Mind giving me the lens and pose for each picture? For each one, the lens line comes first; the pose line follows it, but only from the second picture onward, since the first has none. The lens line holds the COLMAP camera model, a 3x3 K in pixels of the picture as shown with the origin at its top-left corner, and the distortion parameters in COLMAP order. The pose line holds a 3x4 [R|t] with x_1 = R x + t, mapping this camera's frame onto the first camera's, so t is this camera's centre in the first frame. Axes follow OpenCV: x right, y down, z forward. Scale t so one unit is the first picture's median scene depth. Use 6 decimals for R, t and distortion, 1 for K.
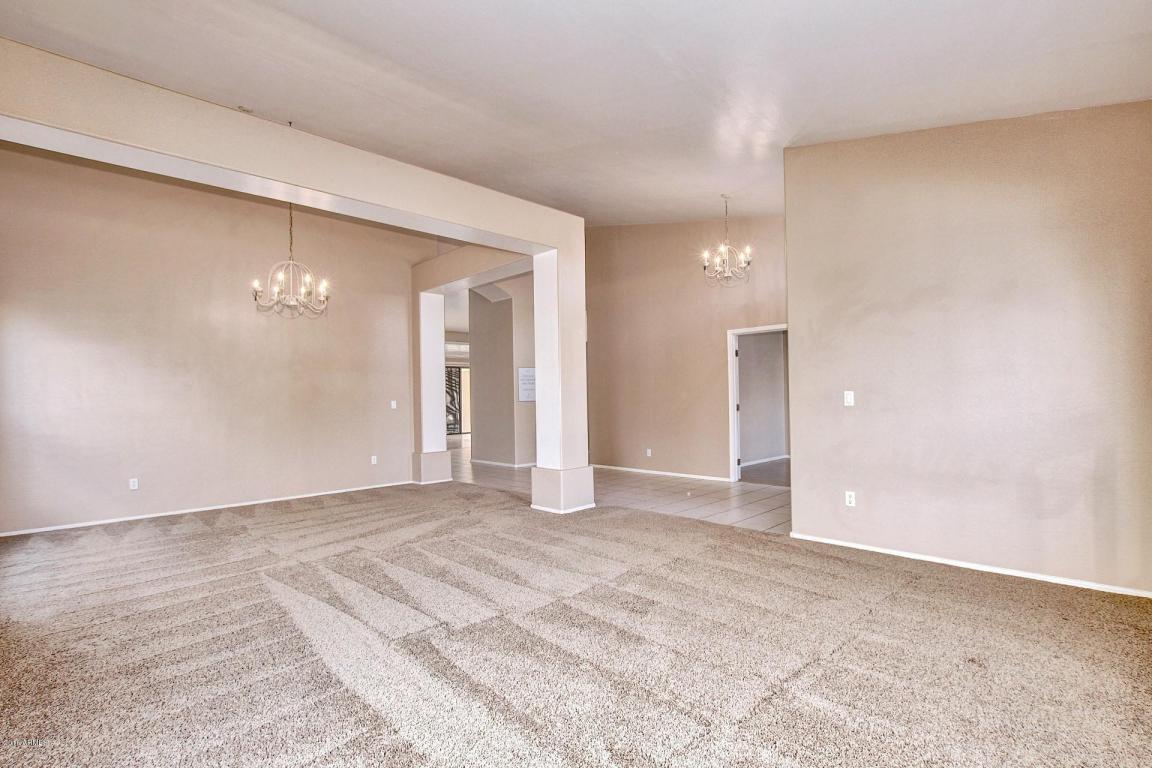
lens RADIAL K [[565.8, 0, 546.3], [0, 565.8, 390.0], [0, 0, 1]] dist [-0.022084, 0.001210]
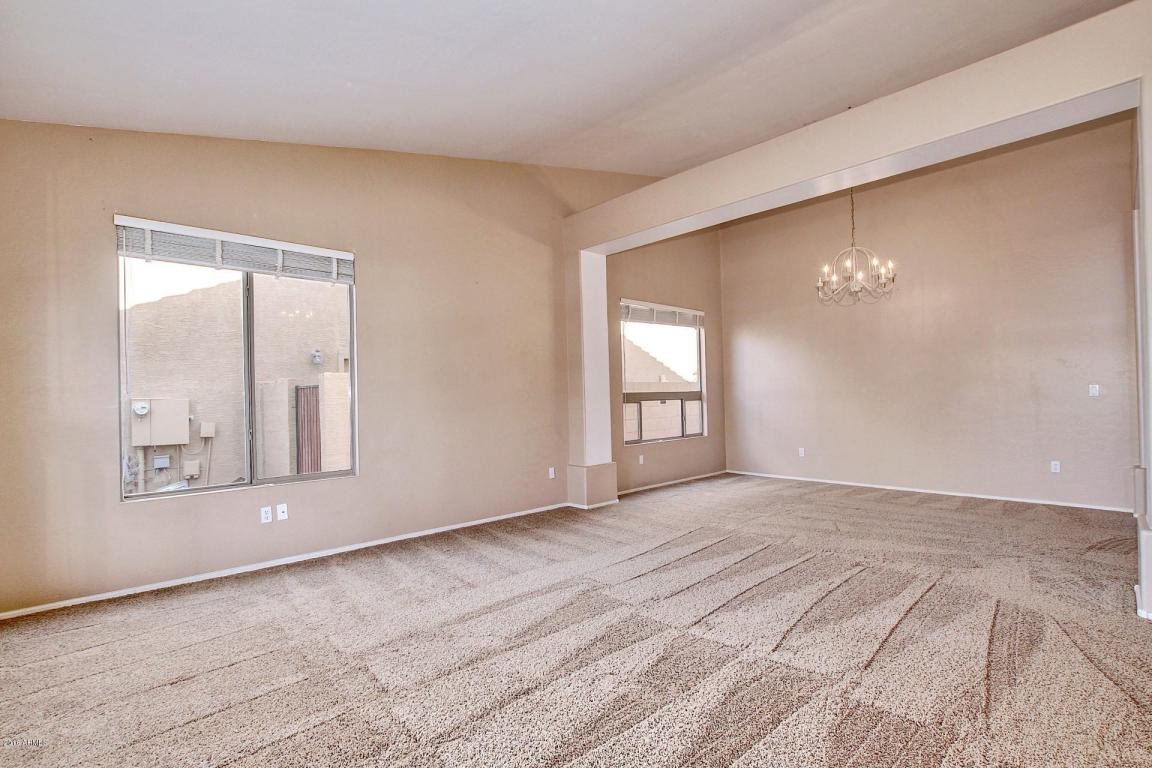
lens RADIAL K [[532.9, 0, 568.4], [0, 532.9, 394.9], [0, 0, 1]] dist [-0.030044, 0.003428]
pose [[-0.006343, 0.015828, -0.999855, 0.584359], [0.035533, 0.999247, 0.015593, -0.000691], [0.999348, -0.035429, -0.006901, 0.603552]]
